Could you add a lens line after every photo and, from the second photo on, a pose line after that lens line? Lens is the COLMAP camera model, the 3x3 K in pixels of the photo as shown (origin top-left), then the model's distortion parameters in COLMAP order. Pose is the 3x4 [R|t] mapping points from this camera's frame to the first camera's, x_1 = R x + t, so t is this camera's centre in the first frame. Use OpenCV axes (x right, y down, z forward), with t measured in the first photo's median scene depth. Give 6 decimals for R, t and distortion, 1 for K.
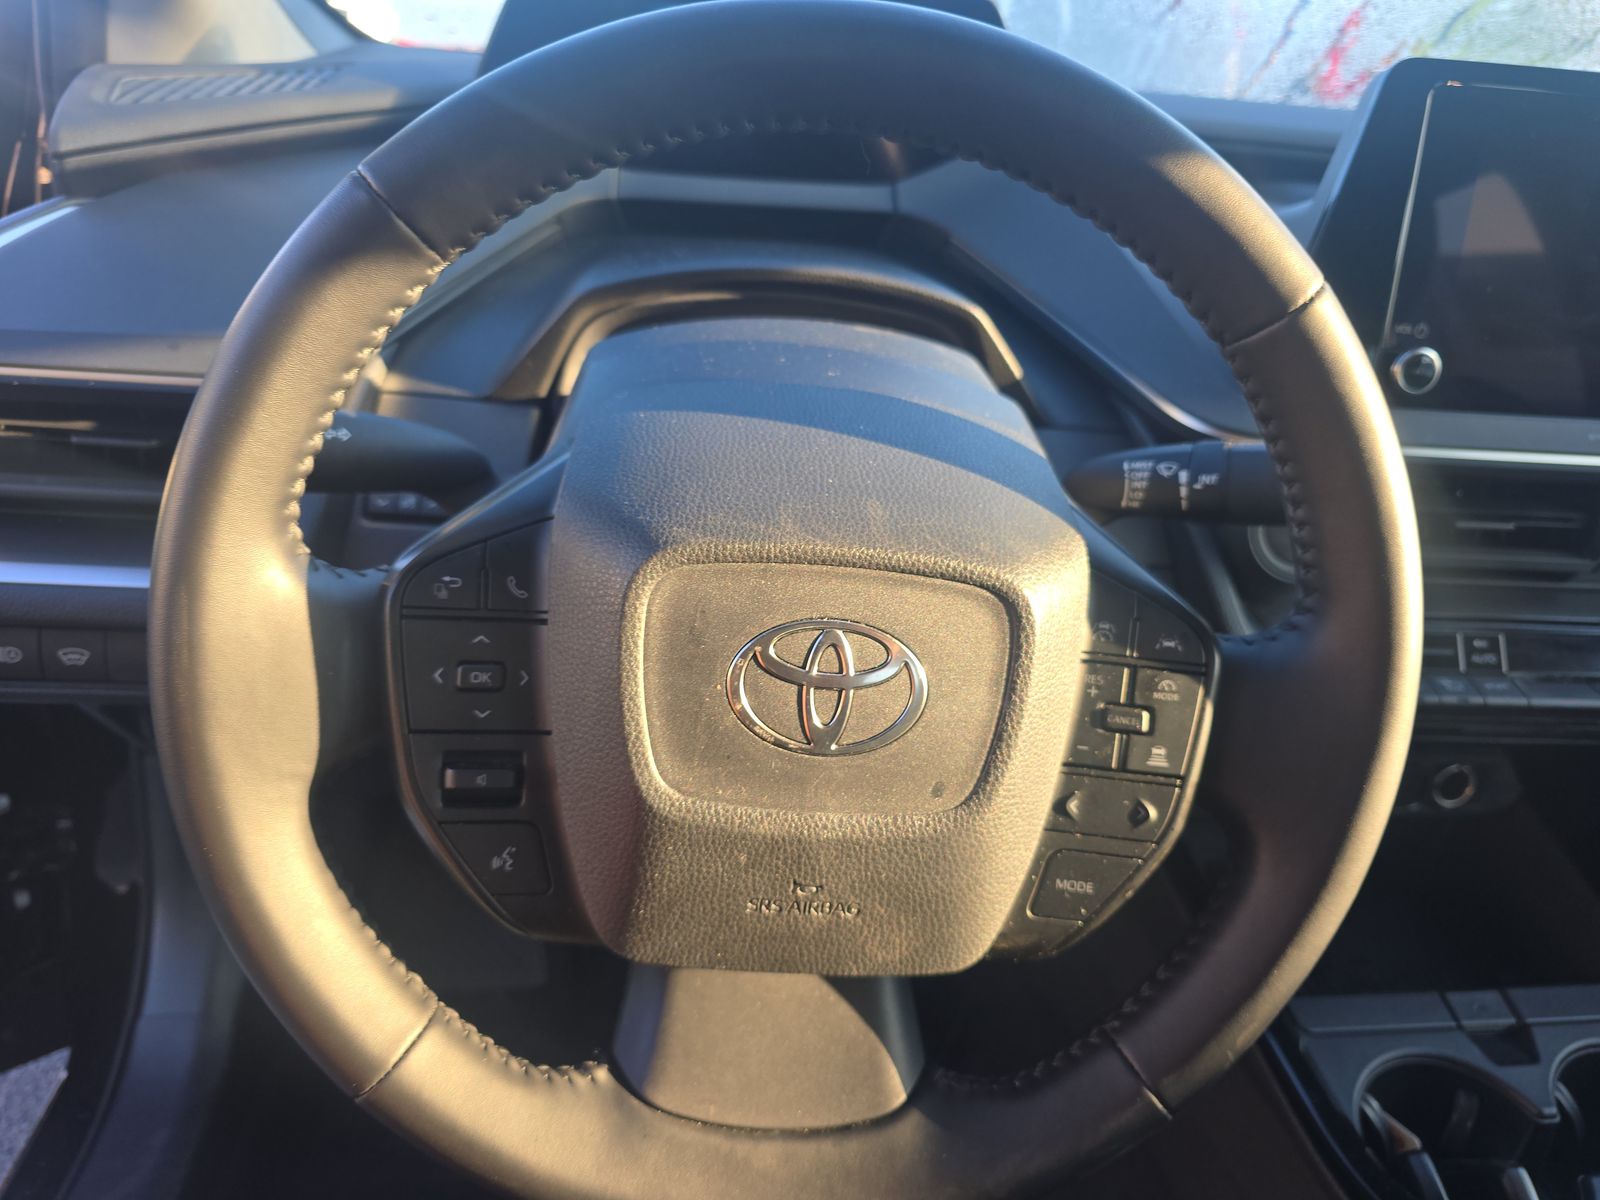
lens RADIAL K [[1130.8, 0, 800.0], [0, 1130.8, 600.0], [0, 0, 1]] dist [0.062636, -0.099917]
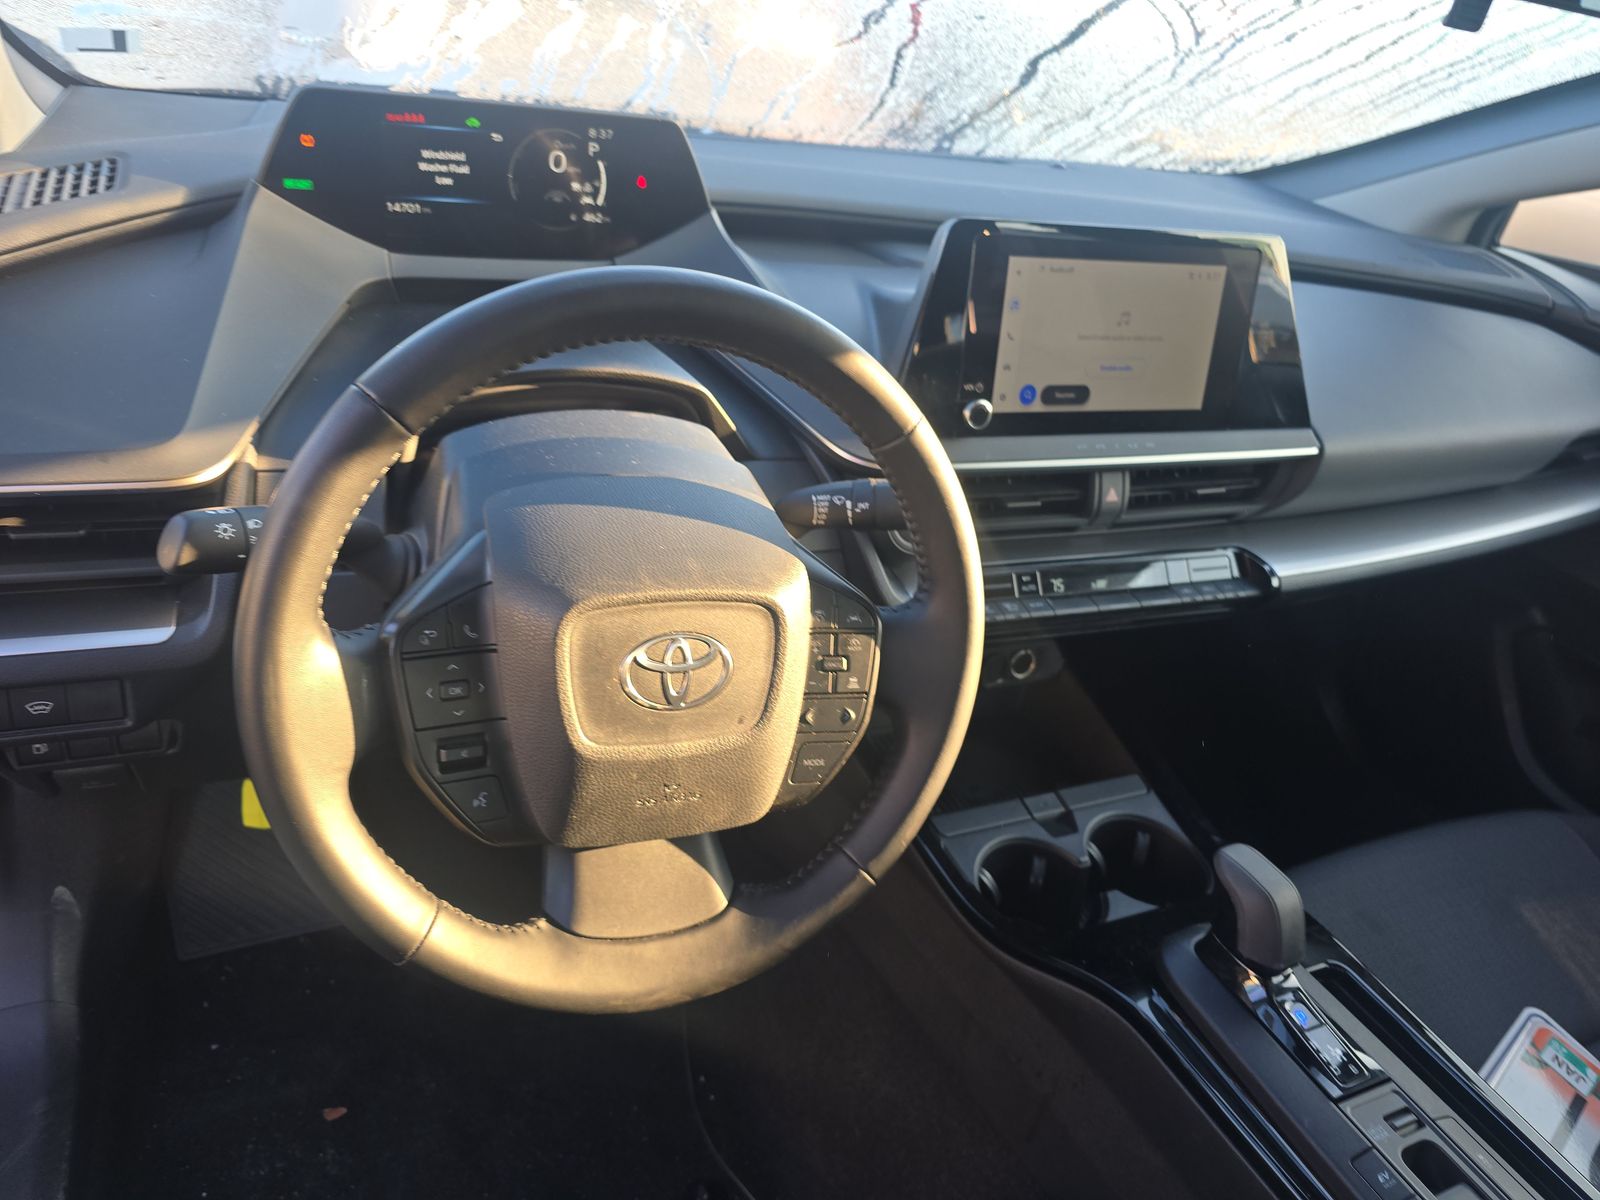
lens RADIAL K [[1088.1, 0, 800.0], [0, 1088.1, 600.0], [0, 0, 1]] dist [0.164861, -0.200412]
pose [[0.950368, -0.103008, 0.293580, -0.240687], [0.080905, 0.992962, 0.086495, -0.139815], [-0.300423, -0.058450, 0.952013, -0.560542]]
